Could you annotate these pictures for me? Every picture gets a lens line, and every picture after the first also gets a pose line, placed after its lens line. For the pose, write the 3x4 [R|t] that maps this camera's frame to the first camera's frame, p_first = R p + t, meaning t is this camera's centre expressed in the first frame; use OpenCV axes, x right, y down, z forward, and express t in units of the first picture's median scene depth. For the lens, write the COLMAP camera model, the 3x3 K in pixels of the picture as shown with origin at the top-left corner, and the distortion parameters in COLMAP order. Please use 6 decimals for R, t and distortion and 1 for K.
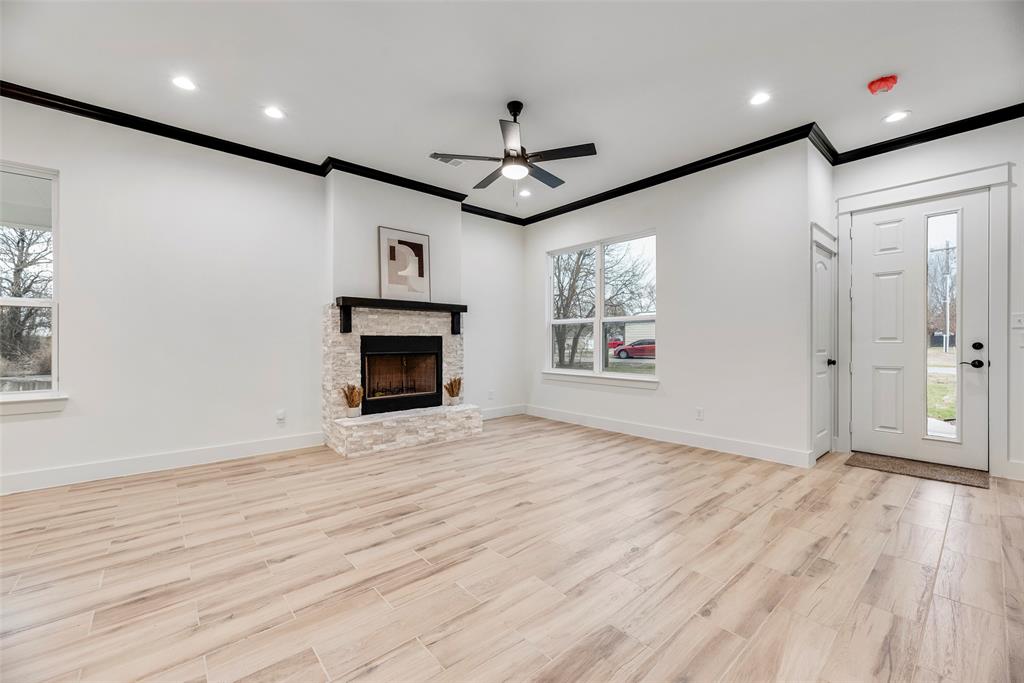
lens RADIAL K [[412.3, 0, 512.2], [0, 412.3, 343.1], [0, 0, 1]] dist [0.003241, -0.000105]
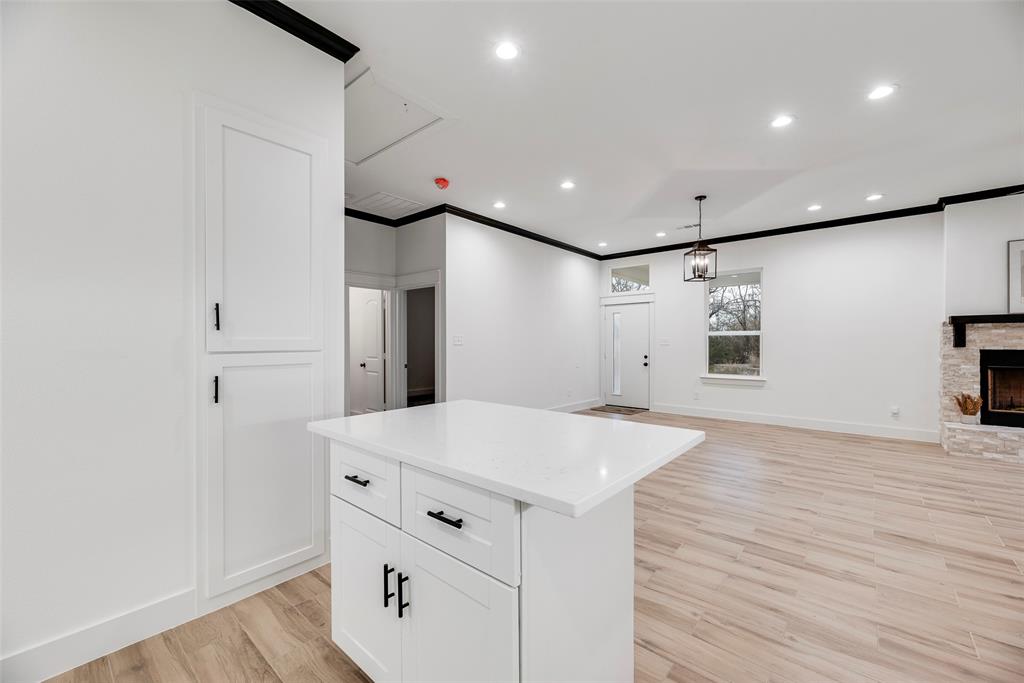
lens RADIAL K [[412.3, 0, 512.2], [0, 412.3, 343.1], [0, 0, 1]] dist [0.003241, -0.000105]
pose [[0.144743, 0.003195, -0.989464, 0.562190], [-0.000038, 0.999995, 0.003223, -0.041761], [0.989469, -0.000429, 0.144742, -0.387558]]
